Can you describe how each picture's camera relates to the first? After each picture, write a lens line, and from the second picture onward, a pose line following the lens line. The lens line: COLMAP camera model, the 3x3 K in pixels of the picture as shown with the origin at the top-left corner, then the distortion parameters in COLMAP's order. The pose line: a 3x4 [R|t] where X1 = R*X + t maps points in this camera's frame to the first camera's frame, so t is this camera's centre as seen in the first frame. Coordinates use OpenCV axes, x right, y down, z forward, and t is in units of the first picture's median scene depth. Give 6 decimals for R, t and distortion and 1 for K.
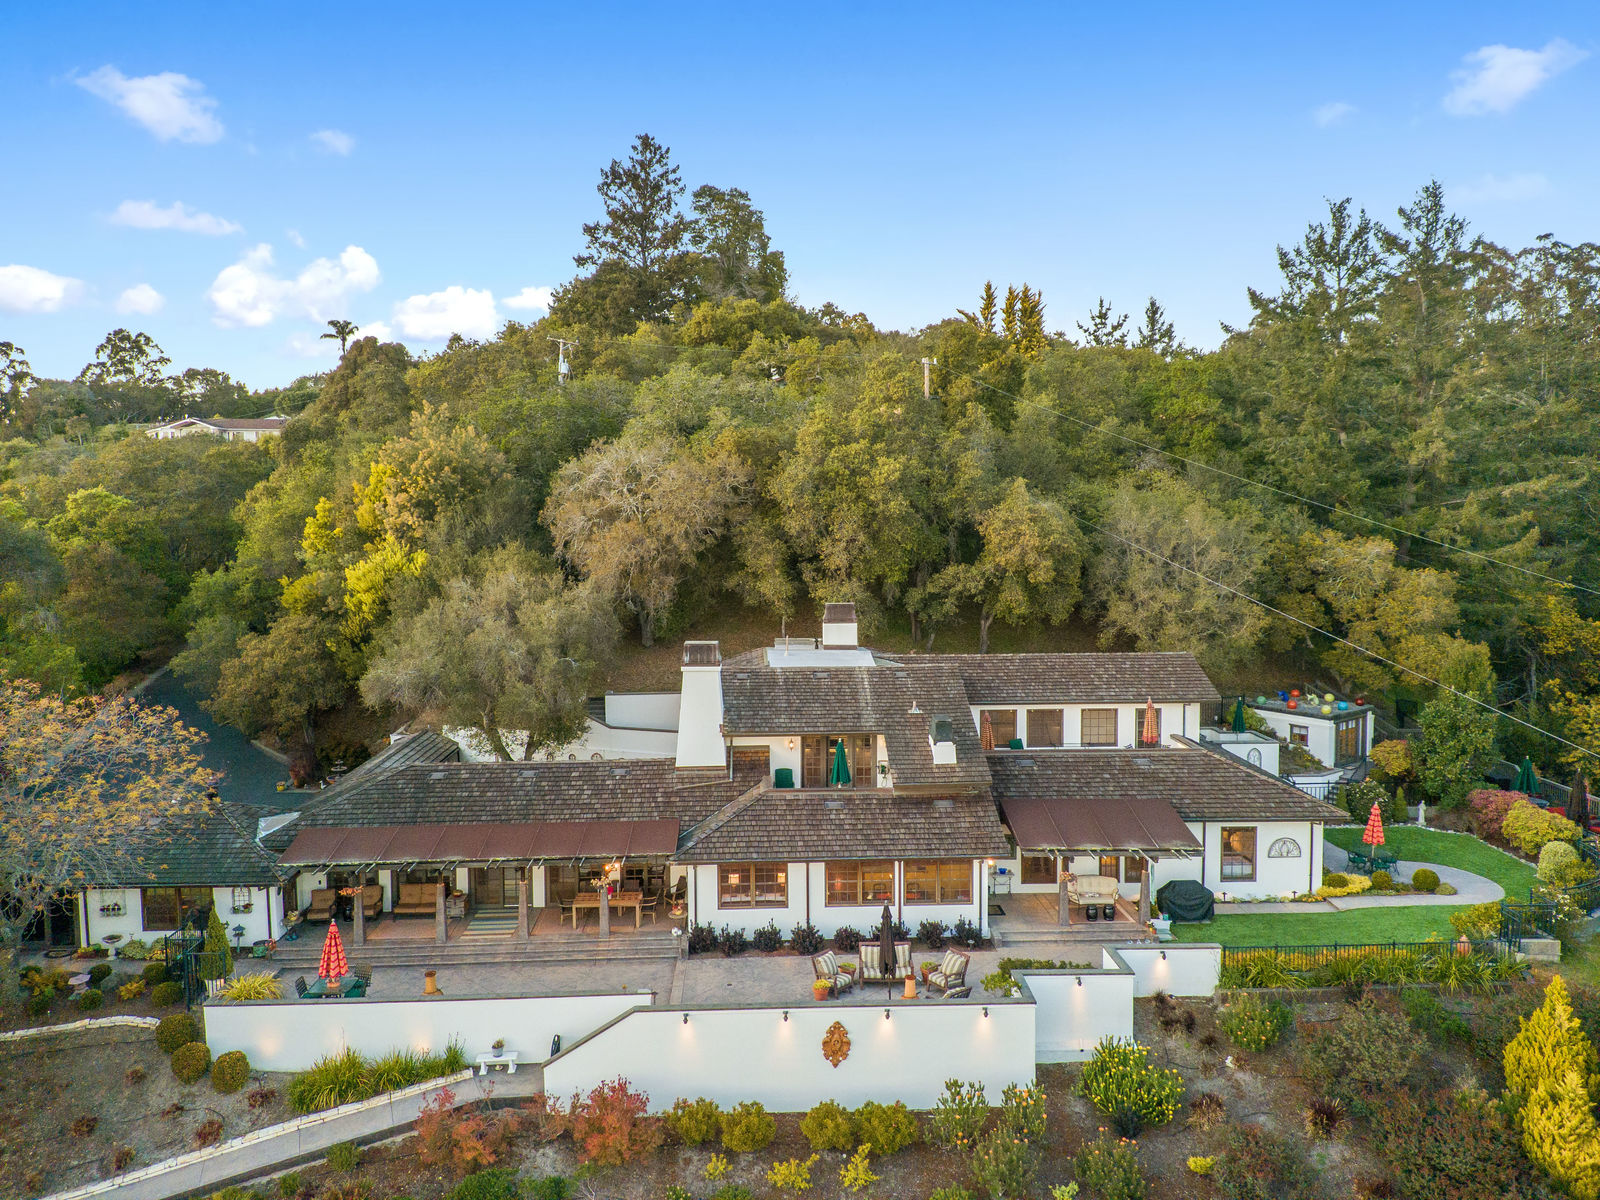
lens RADIAL K [[1208.4, 0, 802.7], [0, 1208.4, 585.9], [0, 0, 1]] dist [0.085378, -0.111455]
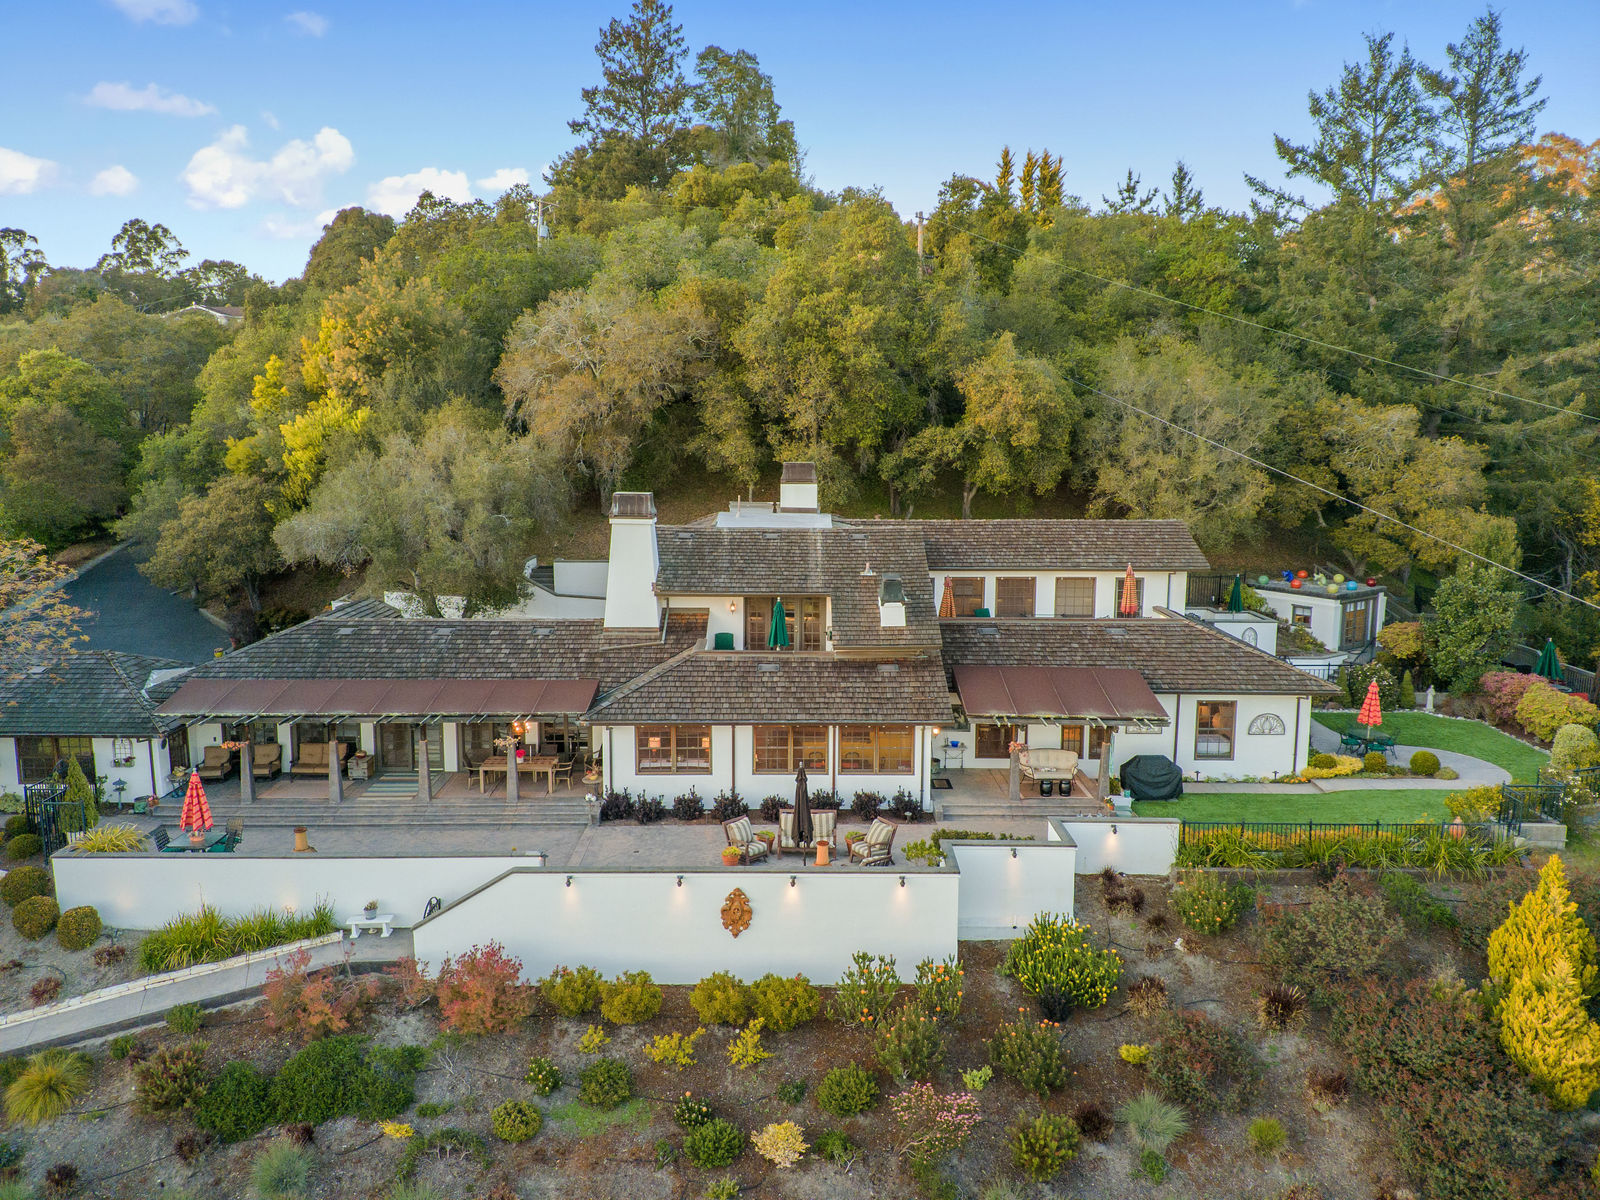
lens RADIAL K [[1208.4, 0, 803.4], [0, 1208.4, 594.7], [0, 0, 1]] dist [0.085378, -0.111455]
pose [[0.999425, 0.016389, -0.029672, 0.058411], [-0.014098, 0.997020, 0.075843, 0.042107], [0.030826, -0.075382, 0.996678, 0.071816]]
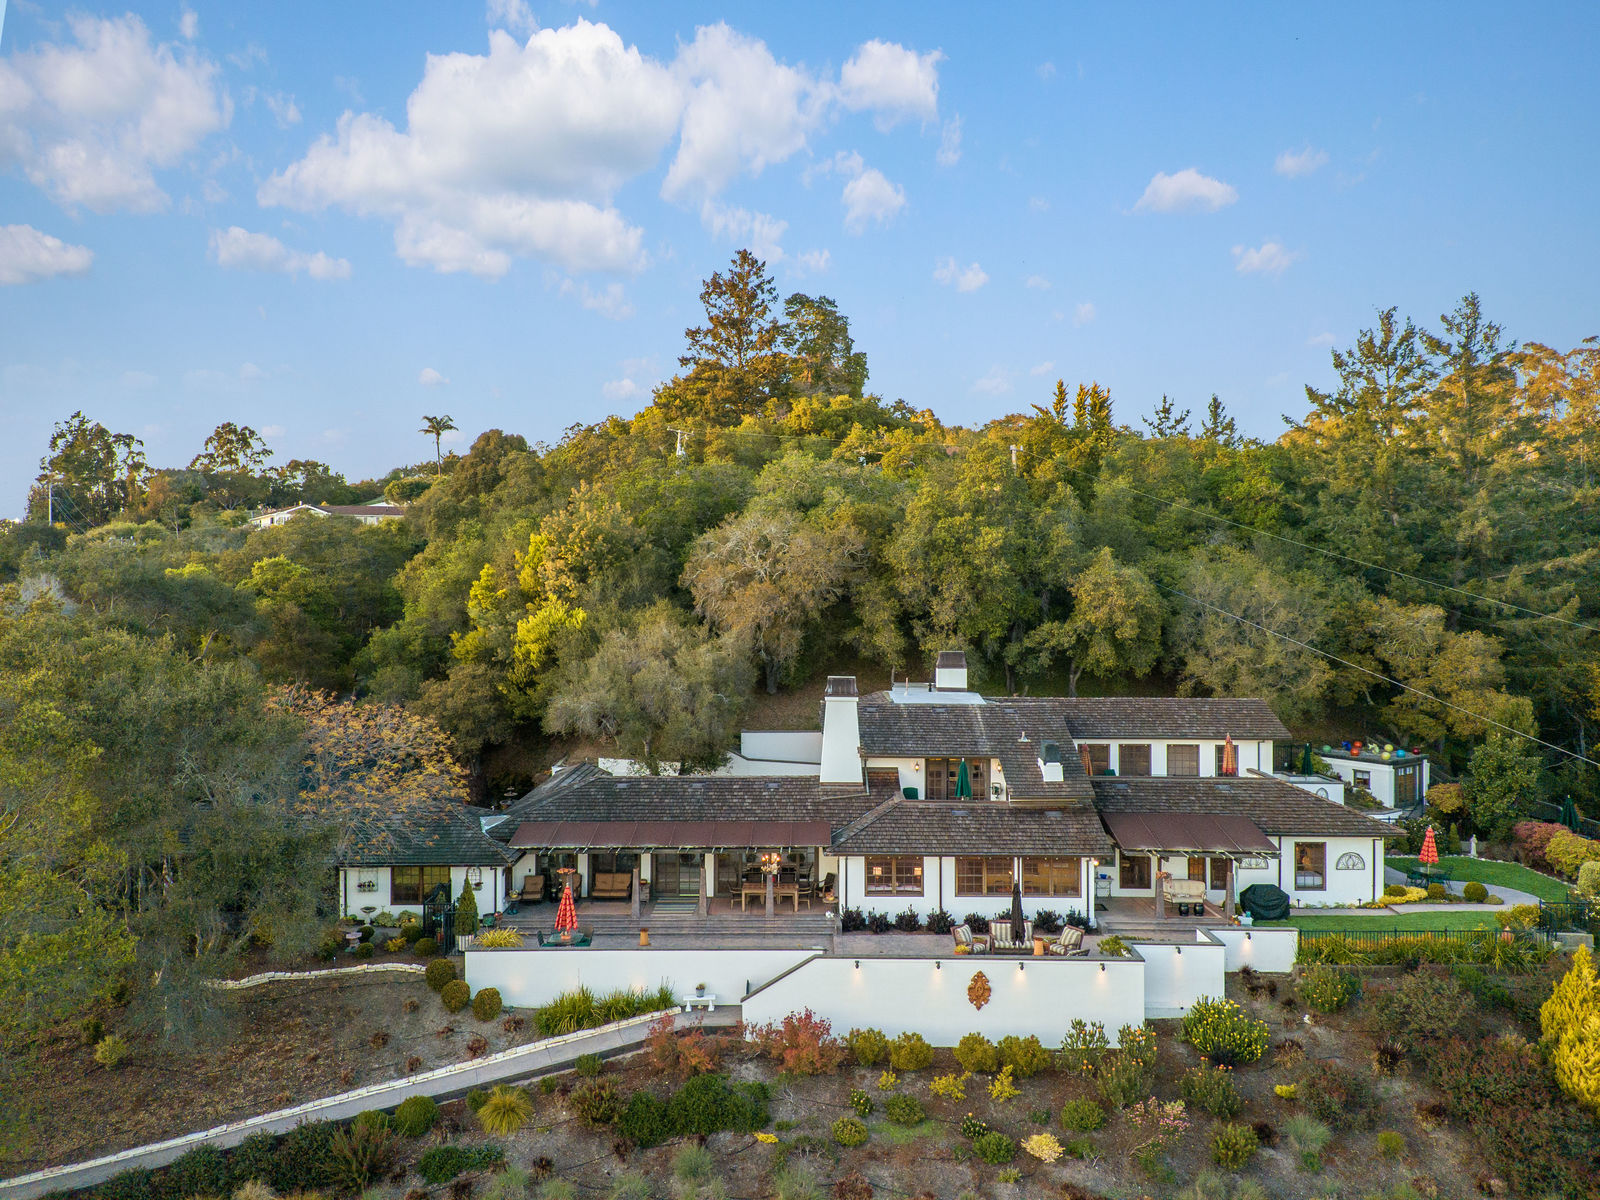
lens RADIAL K [[1208.4, 0, 800.5], [0, 1208.4, 581.9], [0, 0, 1]] dist [0.085378, -0.111455]
pose [[0.999043, 0.008531, -0.042894, -0.060018], [-0.011946, 0.996724, -0.079992, 0.039288], [0.042071, 0.080428, 0.995872, -0.150942]]
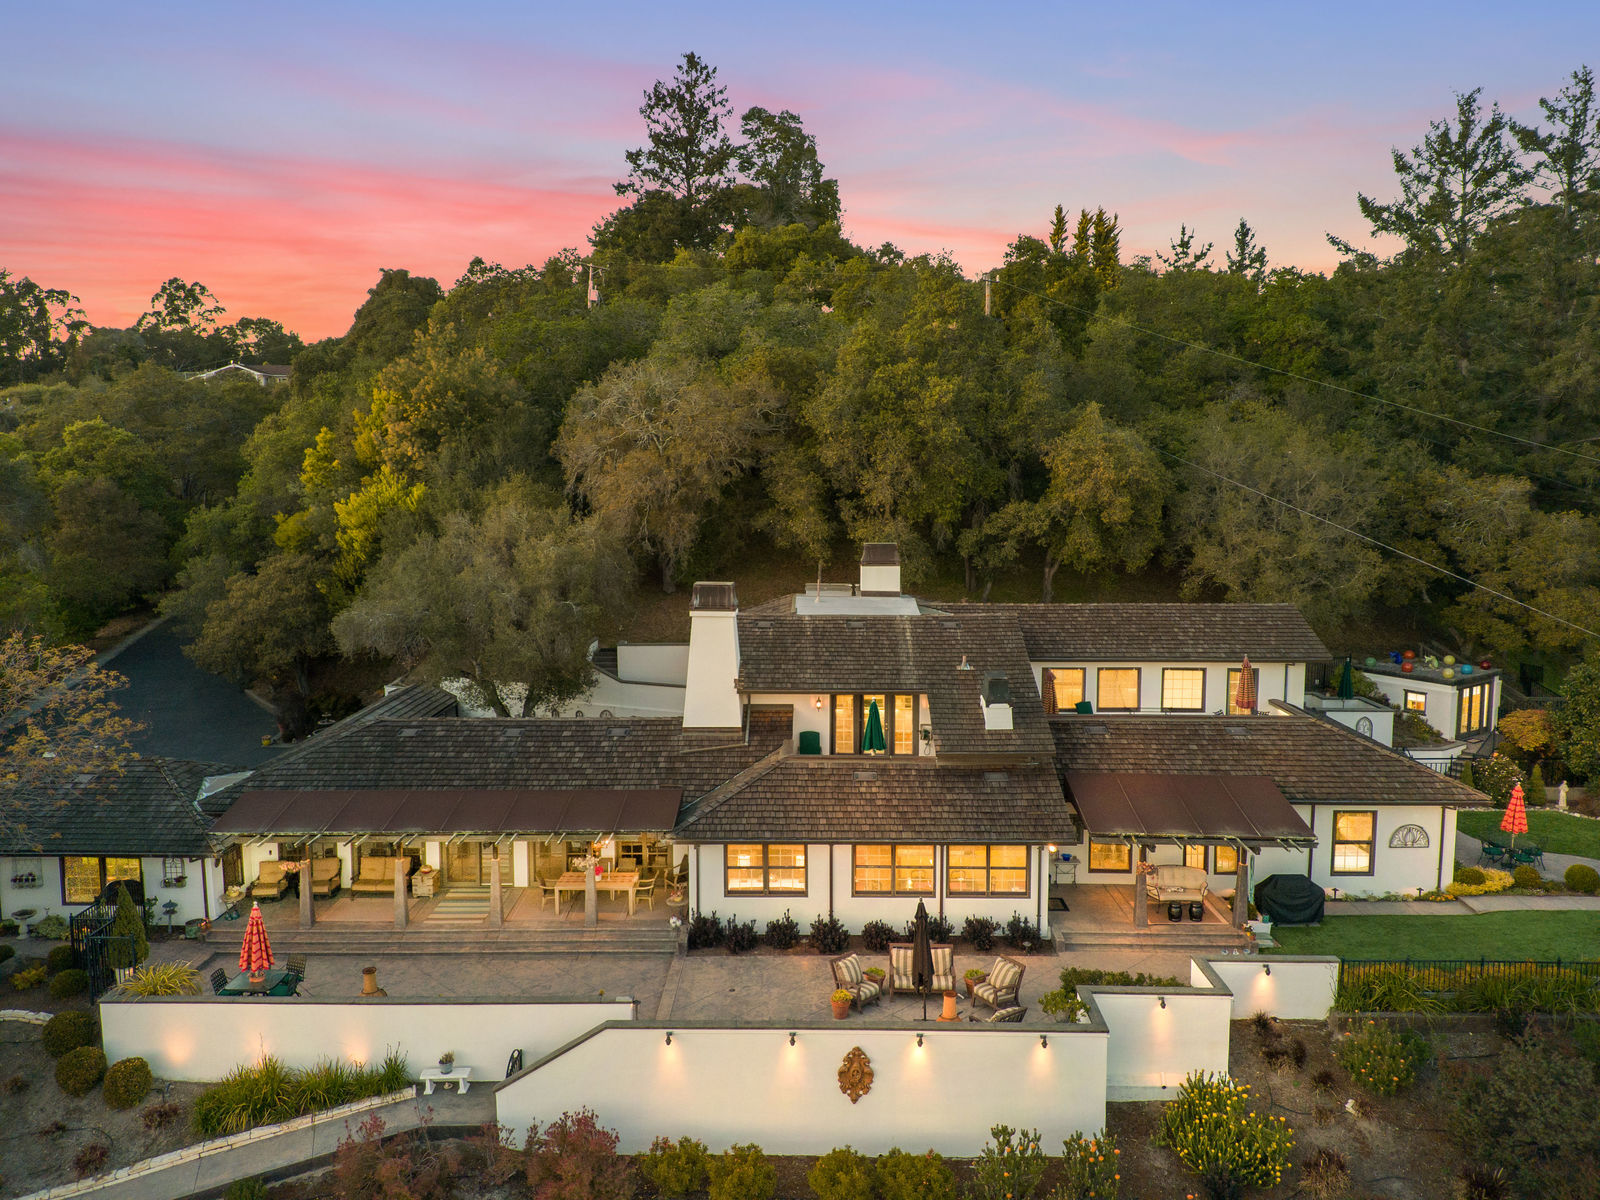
lens RADIAL K [[1208.4, 0, 802.6], [0, 1208.4, 592.2], [0, 0, 1]] dist [0.085378, -0.111455]
pose [[0.998703, 0.011631, -0.049574, 0.016840], [-0.009801, 0.999267, 0.036998, 0.016902], [0.049968, -0.036464, 0.998085, 0.121017]]
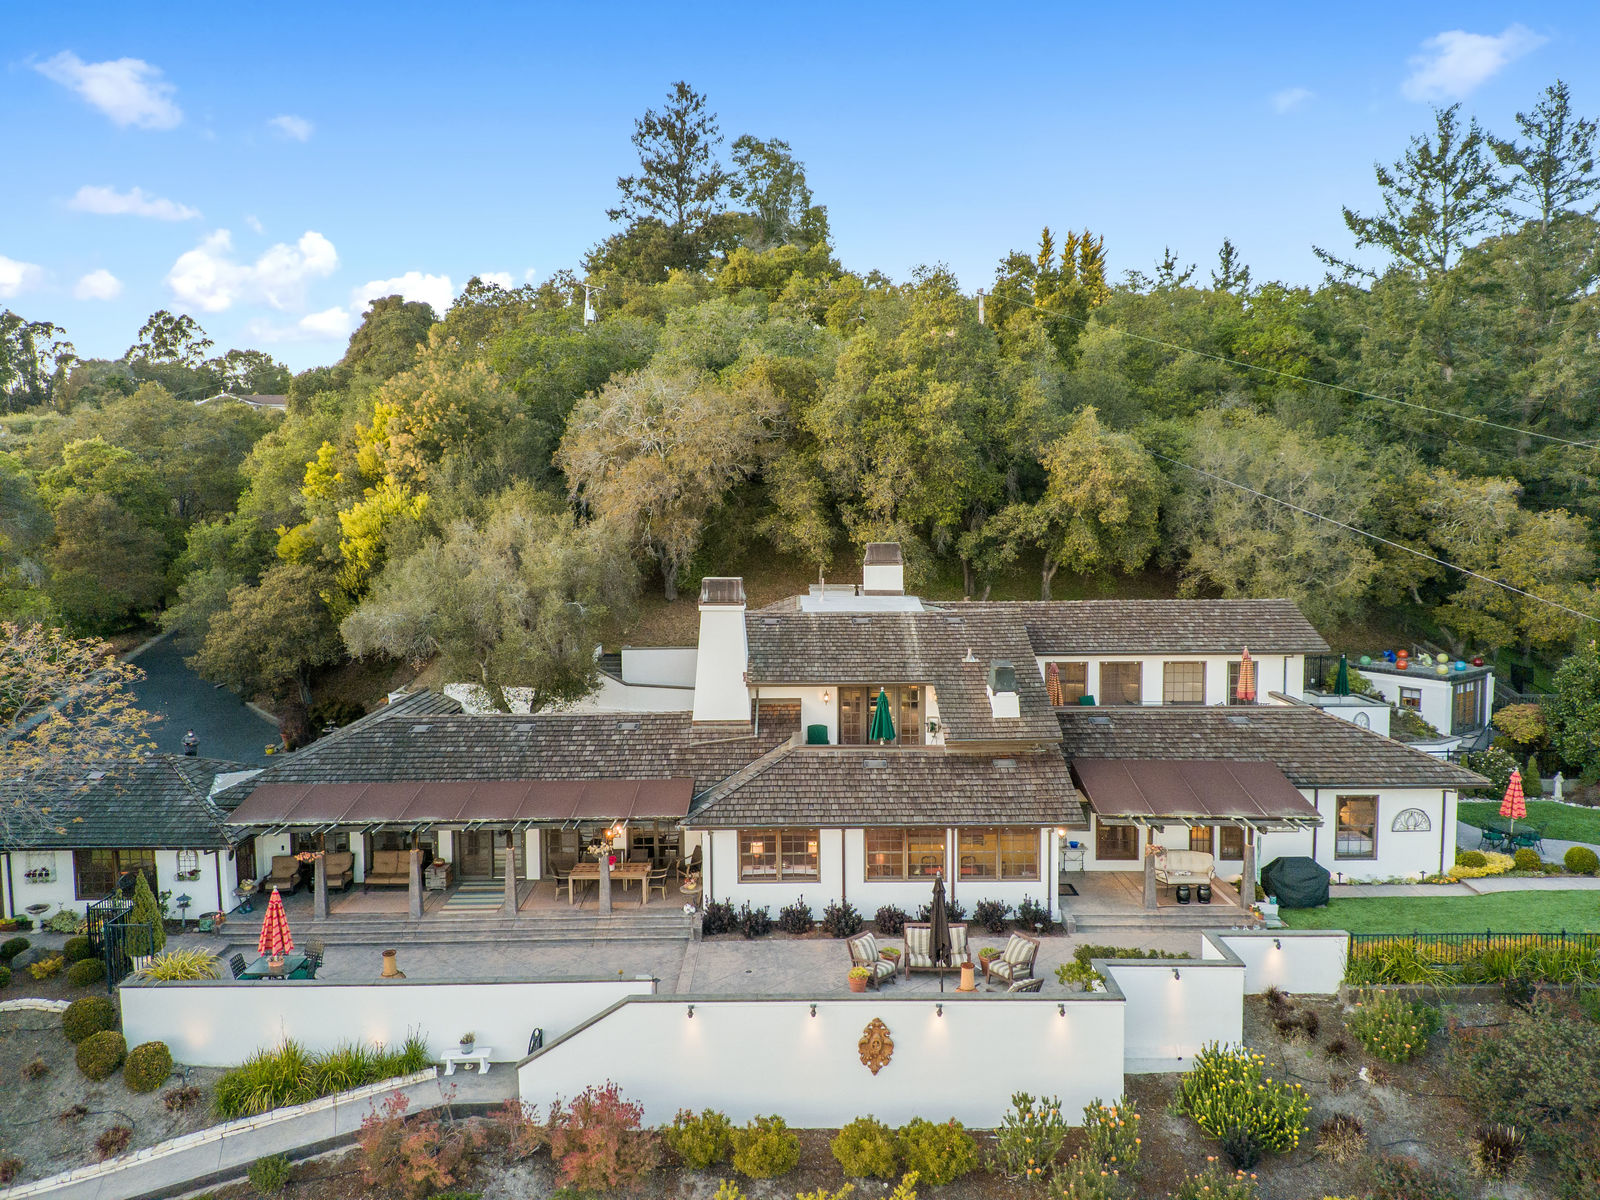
lens RADIAL K [[1208.4, 0, 802.4], [0, 1208.4, 588.0], [0, 0, 1]] dist [0.085378, -0.111455]
pose [[0.999256, 0.002344, -0.038504, 0.005351], [-0.002078, 0.999974, 0.006963, 0.038376], [0.038519, -0.006877, 0.999234, 0.110739]]
